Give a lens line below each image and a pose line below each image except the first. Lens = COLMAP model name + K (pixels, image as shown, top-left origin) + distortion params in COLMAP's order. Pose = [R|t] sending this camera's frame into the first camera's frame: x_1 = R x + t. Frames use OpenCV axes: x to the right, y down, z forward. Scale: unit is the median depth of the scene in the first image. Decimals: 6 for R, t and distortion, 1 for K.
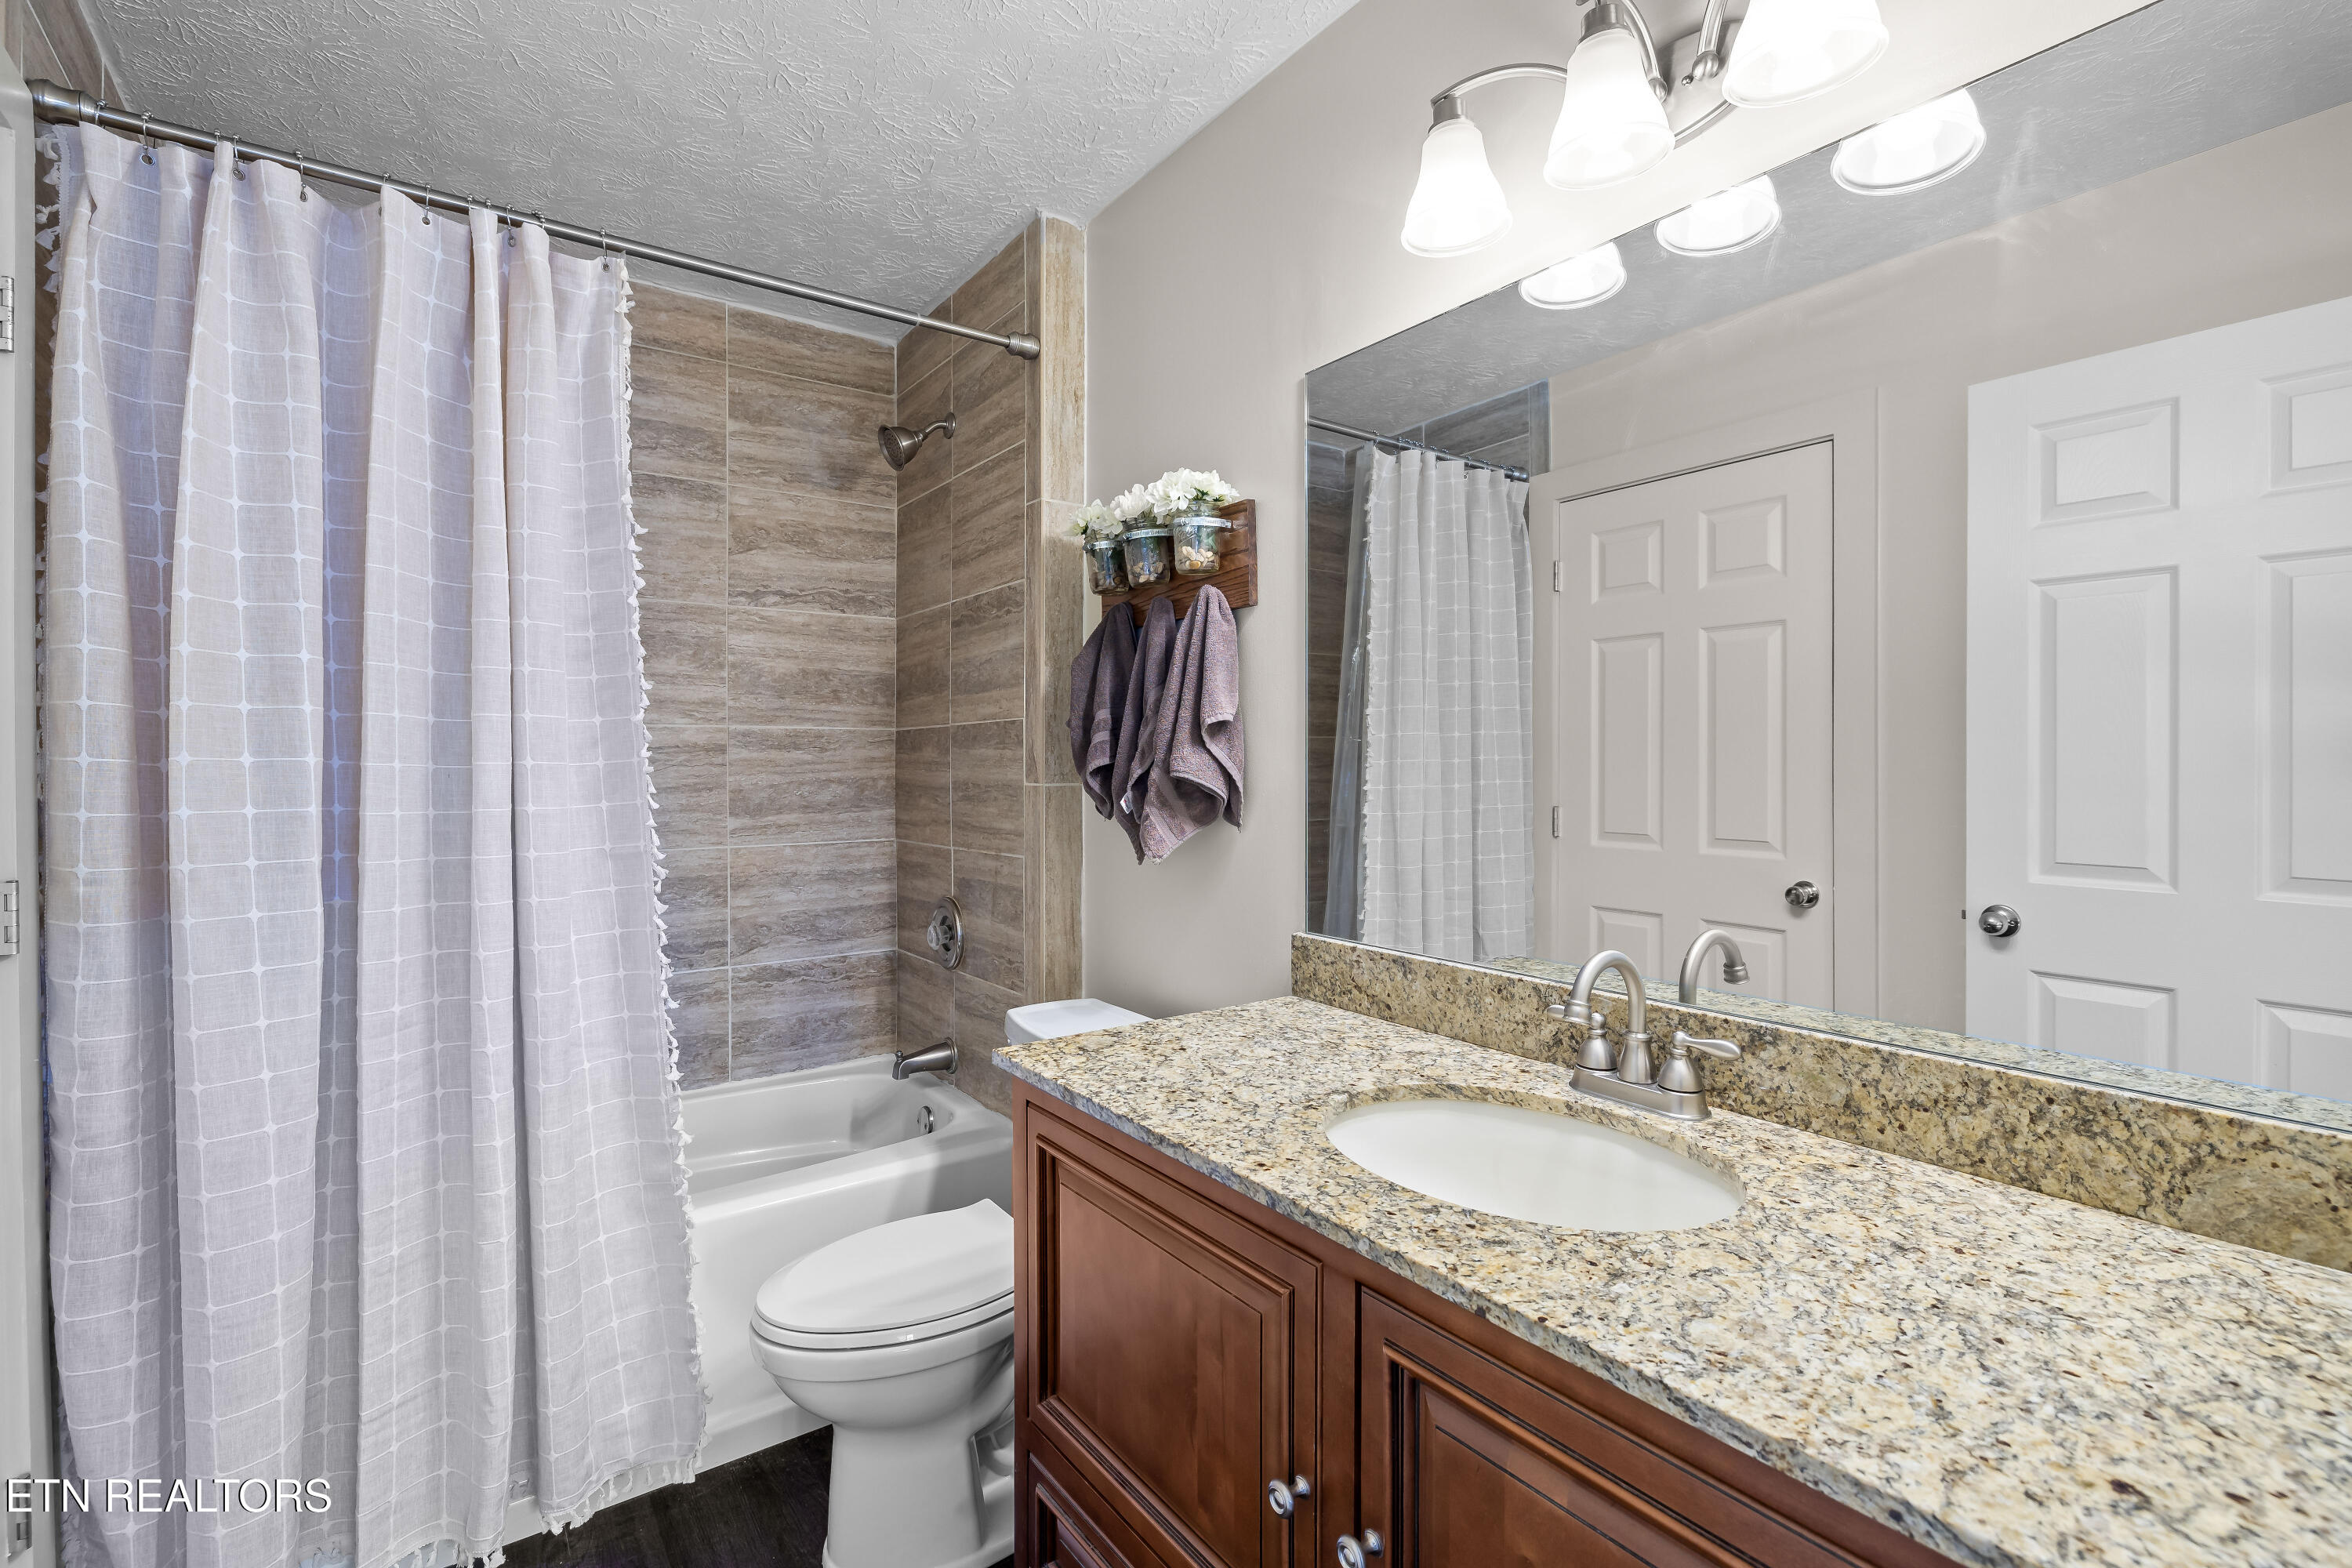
lens RADIAL K [[1047.8, 0, 1176.0], [0, 1047.8, 784.0], [0, 0, 1]] dist [0.001033, 0.000065]
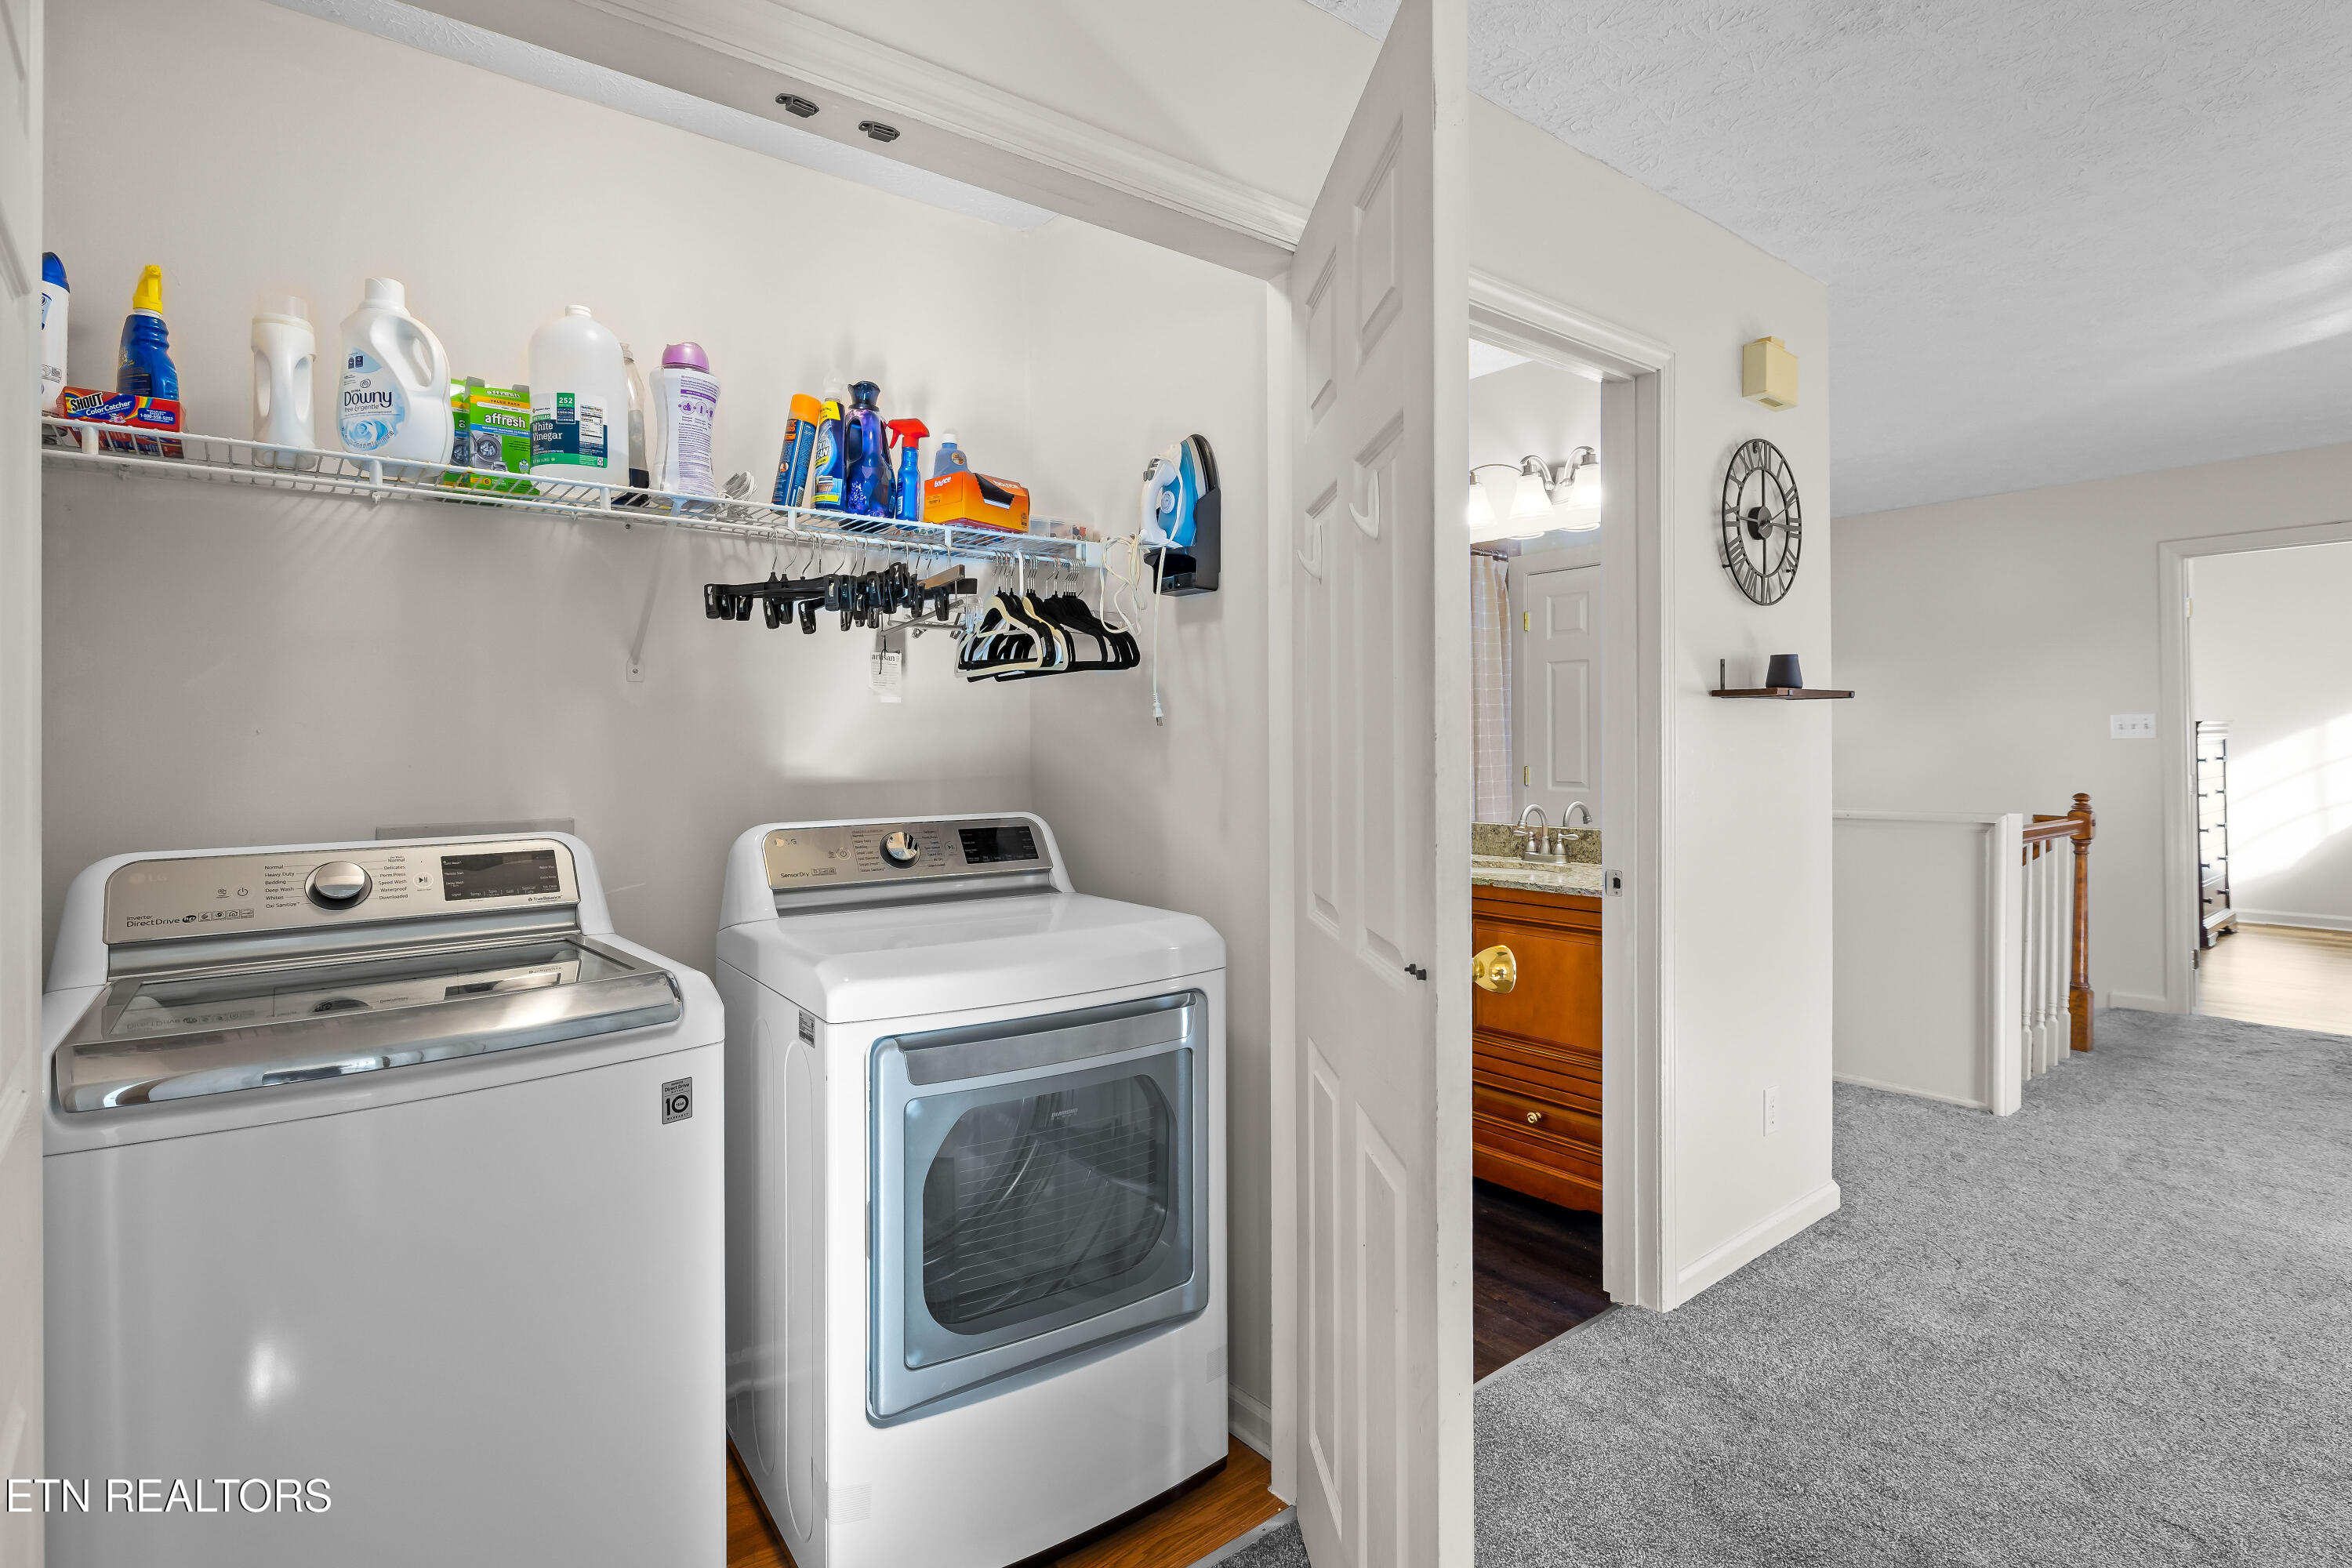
lens RADIAL K [[1146.7, 0, 1175.2], [0, 1146.7, 790.9], [0, 0, 1]] dist [-0.001769, 0.000458]
pose [[0.999341, -0.009892, 0.034919, -0.251154], [0.009275, 0.999799, 0.017794, 0.025361], [-0.035088, -0.017459, 0.999232, -0.784325]]
